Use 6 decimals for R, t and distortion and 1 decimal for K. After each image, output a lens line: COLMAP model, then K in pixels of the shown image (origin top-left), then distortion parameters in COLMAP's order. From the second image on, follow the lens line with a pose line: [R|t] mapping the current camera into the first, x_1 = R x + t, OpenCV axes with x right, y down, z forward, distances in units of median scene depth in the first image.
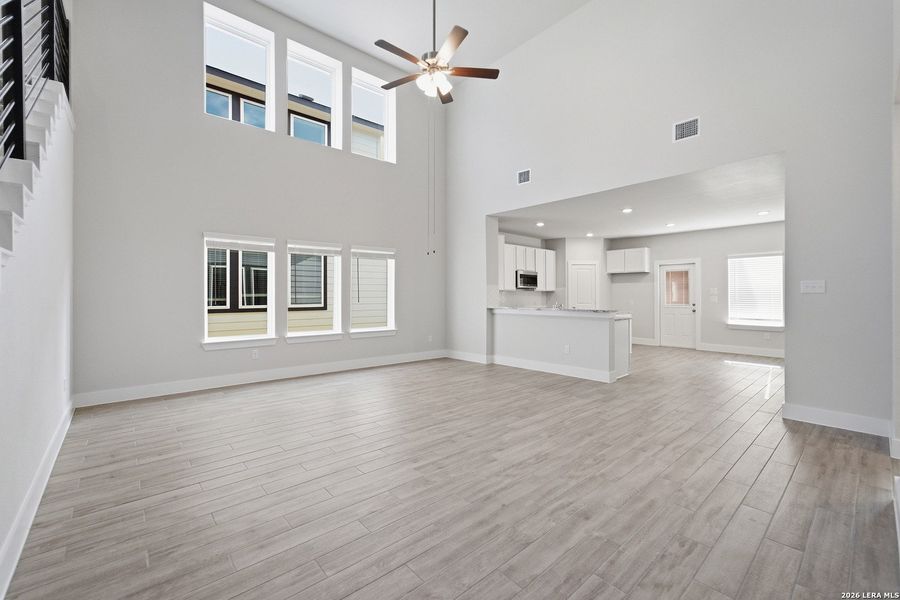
lens RADIAL K [[382.5, 0, 450.6], [0, 382.5, 295.1], [0, 0, 1]] dist [-0.009876, 0.000234]
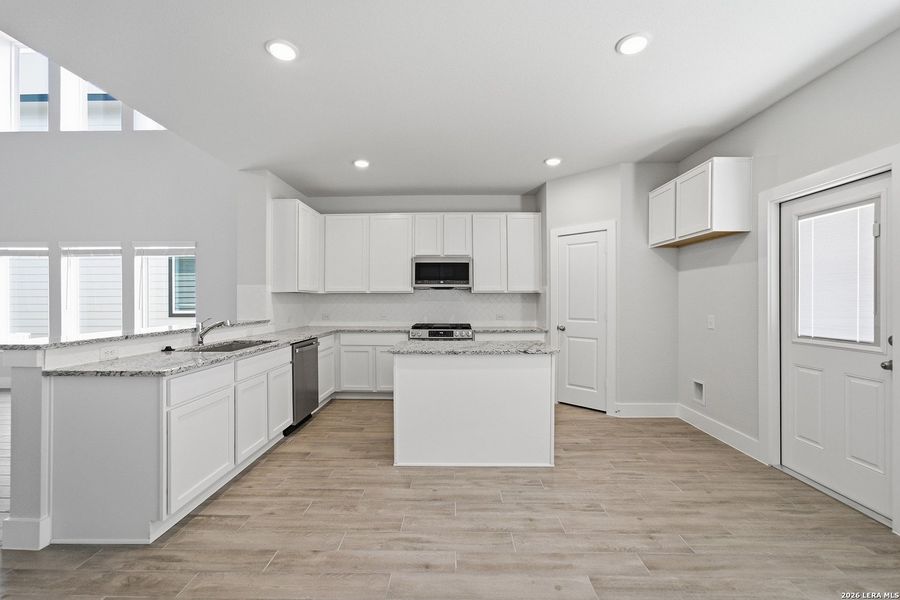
lens RADIAL K [[373.8, 0, 447.9], [0, 373.8, 300.9], [0, 0, 1]] dist [-0.009574, 0.000960]
pose [[0.732689, 0.000399, -0.680563, 0.714681], [0.002450, 0.999992, 0.003224, -0.001789], [0.680559, -0.004029, 0.732682, 0.771026]]
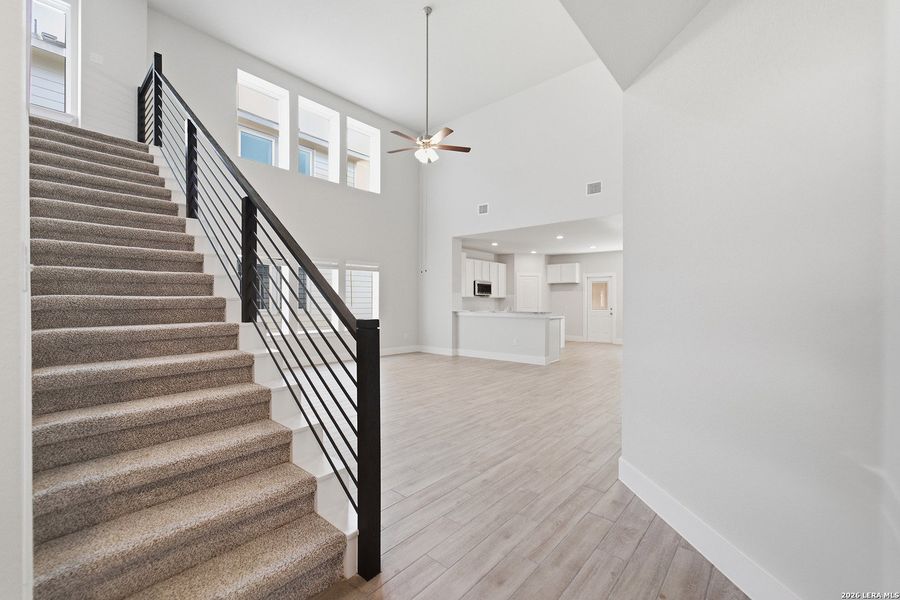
lens RADIAL K [[383.1, 0, 450.0], [0, 383.1, 300.0], [0, 0, 1]] dist [-0.009267, 0.000448]
pose [[0.992028, 0.003393, 0.125969, -0.070884], [-0.003113, 0.999992, -0.002422, 0.000328], [-0.125976, 0.002011, 0.992031, -0.236044]]
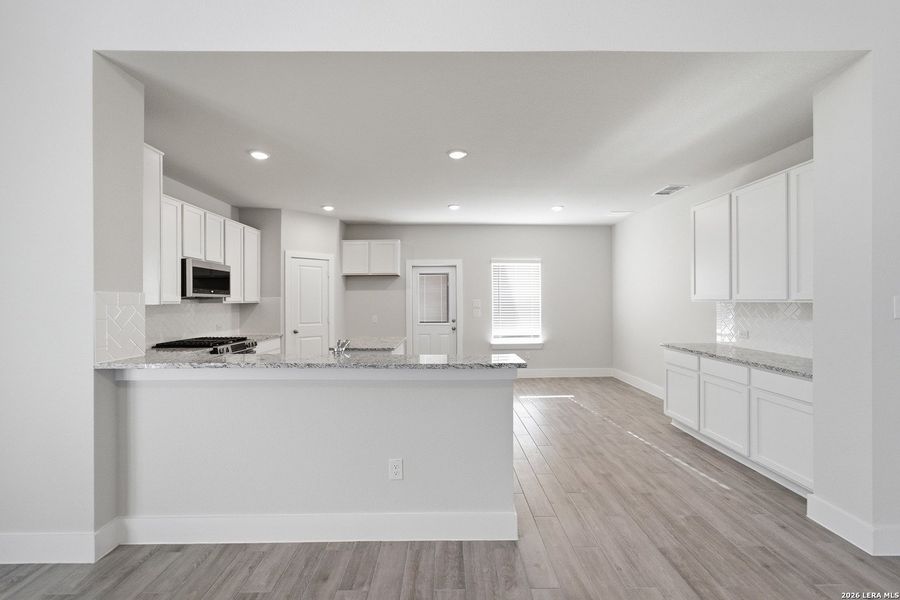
lens RADIAL K [[383.1, 0, 450.0], [0, 383.1, 300.0], [0, 0, 1]] dist [-0.009267, 0.000448]
pose [[0.655285, -0.001002, 0.755381, 0.050986], [0.000803, 0.999999, 0.000629, -0.019589], [-0.755381, 0.000194, 0.655286, 0.592690]]
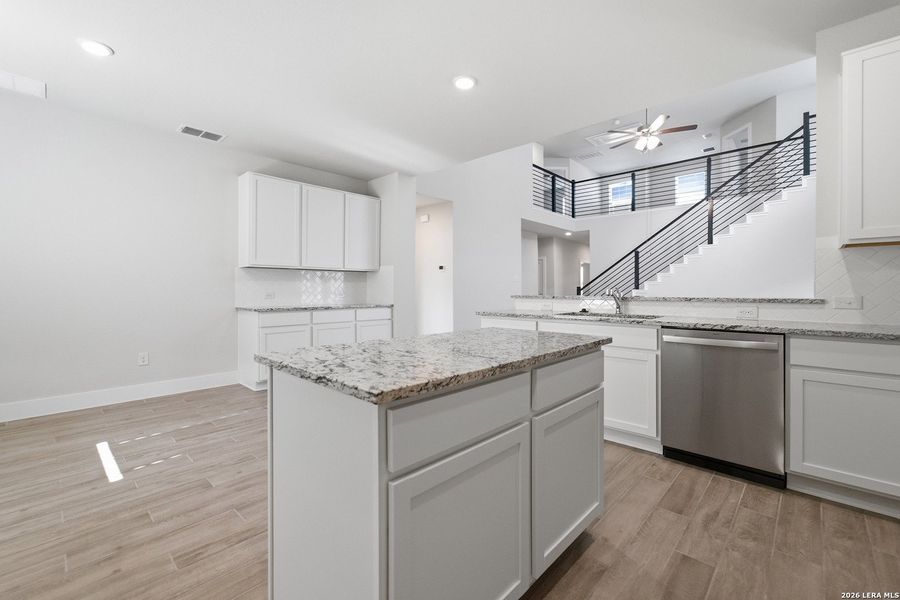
lens RADIAL K [[385.4, 0, 447.7], [0, 385.4, 287.1], [0, 0, 1]] dist [-0.008906, 0.000125]
pose [[-0.996842, -0.000702, -0.079407, 0.467304], [-0.000105, 0.999972, -0.007530, 0.020423], [0.079410, -0.007498, -0.996814, 1.303935]]
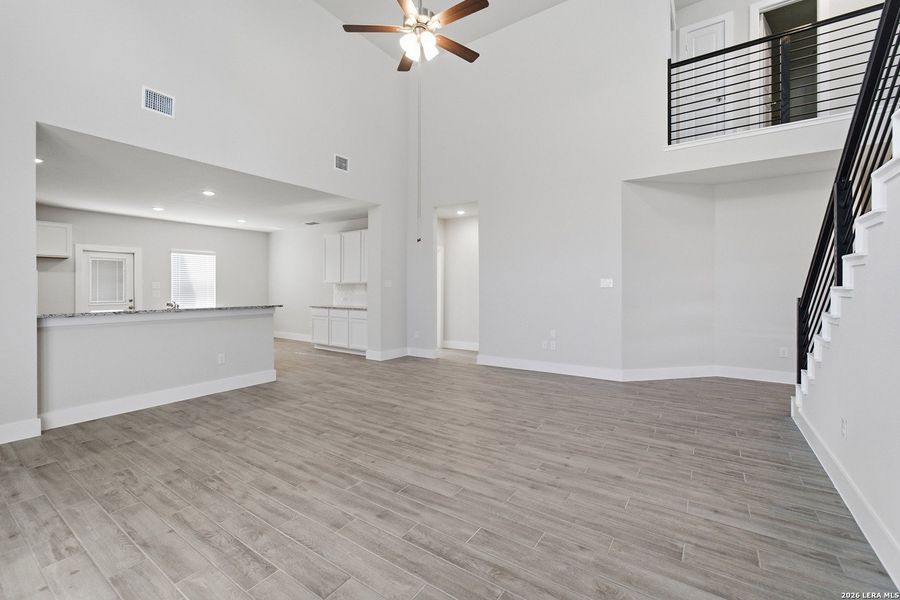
lens RADIAL K [[383.1, 0, 450.0], [0, 383.1, 300.0], [0, 0, 1]] dist [-0.009267, 0.000448]
pose [[-0.238685, -0.025807, 0.970754, -0.471294], [-0.001898, 0.999657, 0.026109, -0.000442], [-0.971095, 0.004389, -0.238653, 0.598561]]
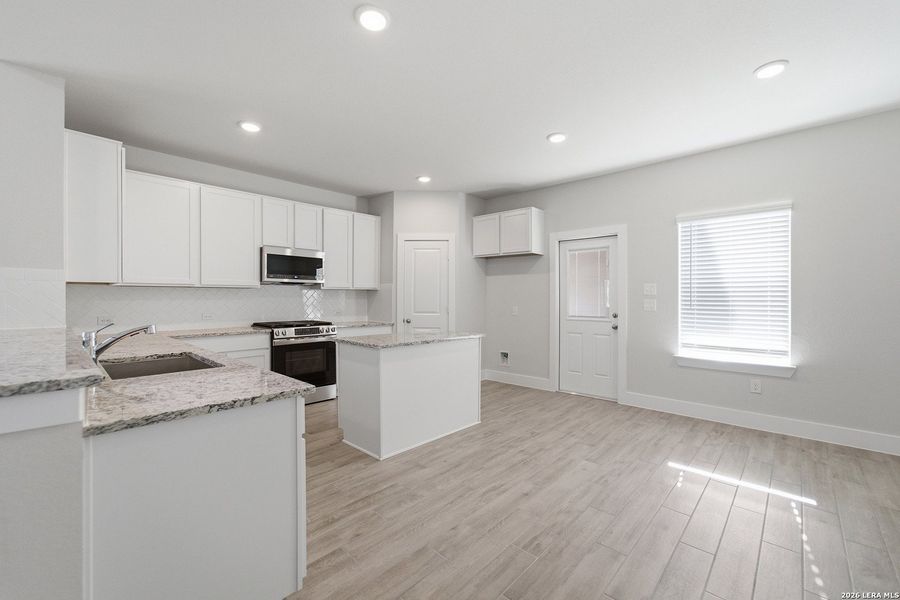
lens RADIAL K [[375.6, 0, 450.0], [0, 375.6, 300.0], [0, 0, 1]] dist [-0.036286, 0.000207]
pose [[0.996205, -0.000922, 0.087027, 0.449962], [0.000314, 0.999975, 0.007001, 0.001008], [-0.087032, -0.006947, 0.996181, 0.626693]]
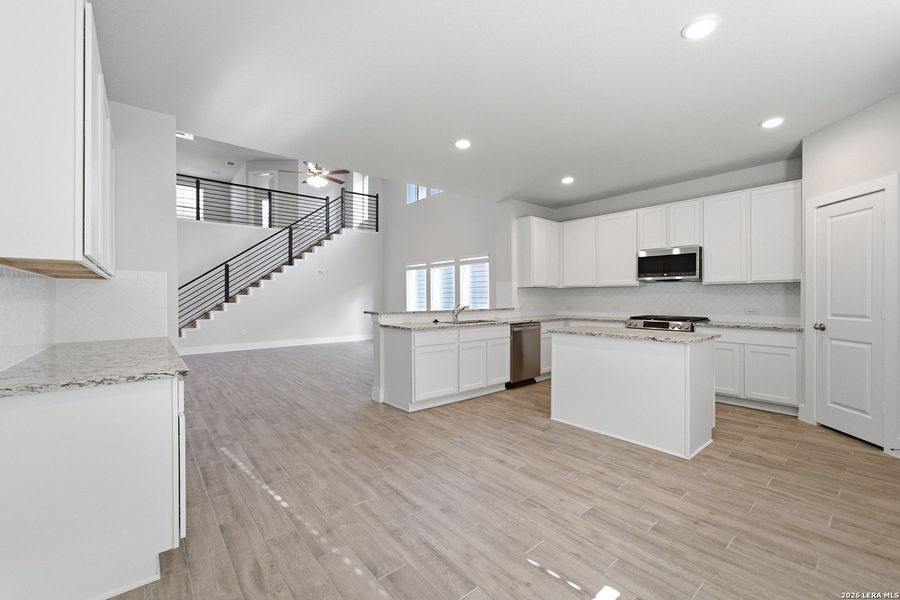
lens RADIAL K [[373.8, 0, 447.9], [0, 373.8, 300.9], [0, 0, 1]] dist [-0.009574, 0.000960]
pose [[-0.037876, 0.012679, -0.999202, 0.916340], [0.006470, 0.999902, 0.012443, 0.003296], [0.999261, -0.005993, -0.037954, 0.896706]]
